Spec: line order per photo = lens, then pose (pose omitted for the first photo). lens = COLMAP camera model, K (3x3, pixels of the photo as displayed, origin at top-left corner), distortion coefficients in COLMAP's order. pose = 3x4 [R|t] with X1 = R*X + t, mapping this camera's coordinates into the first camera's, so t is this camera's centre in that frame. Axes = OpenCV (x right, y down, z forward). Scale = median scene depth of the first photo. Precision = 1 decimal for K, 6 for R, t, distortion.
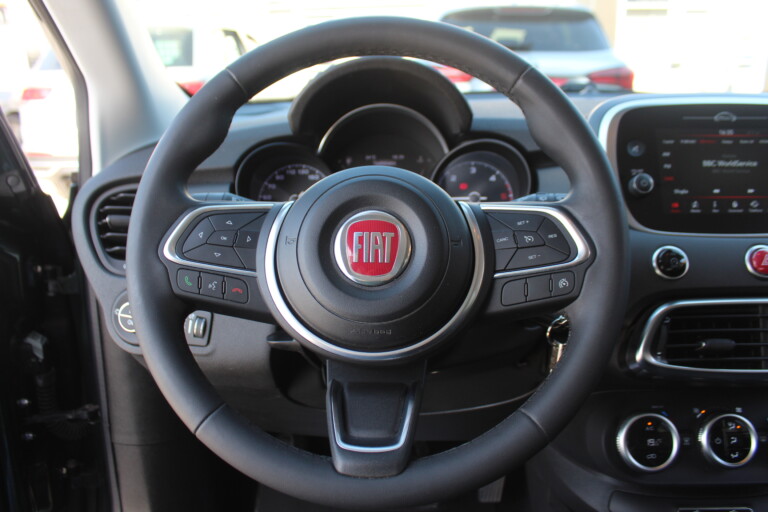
lens RADIAL K [[653.9, 0, 384.0], [0, 653.9, 256.0], [0, 0, 1]] dist [-0.165182, 0.150494]
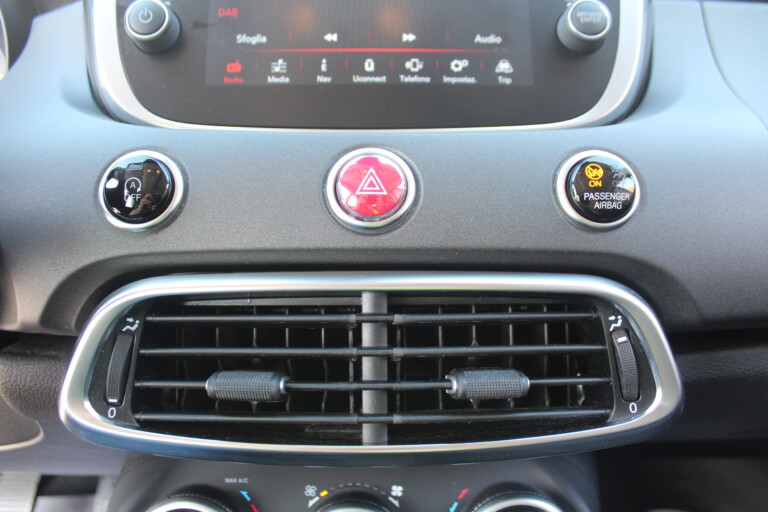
lens RADIAL K [[653.9, 0, 384.0], [0, 653.9, 256.0], [0, 0, 1]] dist [-0.165182, 0.150494]
pose [[0.998973, 0.003038, 0.045212, 0.537925], [-0.006168, 0.997579, 0.069263, 0.022514], [-0.044892, -0.069470, 0.996573, 0.517377]]
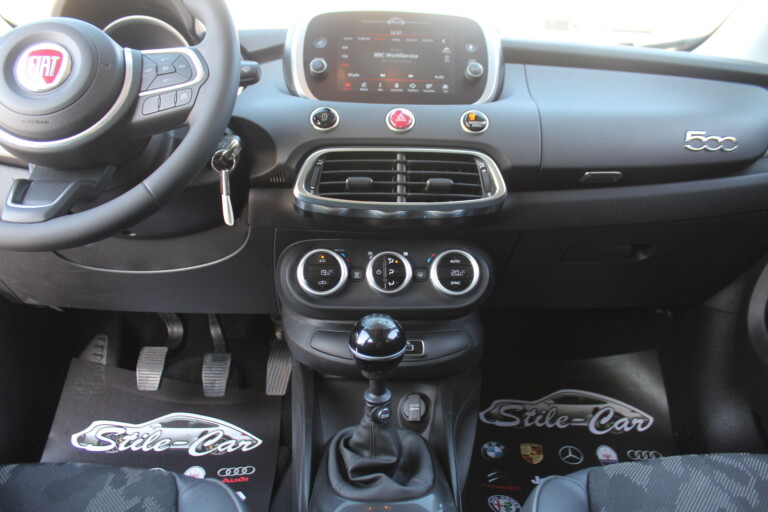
lens RADIAL K [[653.9, 0, 384.0], [0, 653.9, 256.0], [0, 0, 1]] dist [-0.165182, 0.150494]
pose [[0.996606, 0.016335, 0.080684, 0.426187], [-0.012765, 0.998925, -0.044570, 0.310586], [-0.081325, 0.043389, 0.995743, -0.263821]]
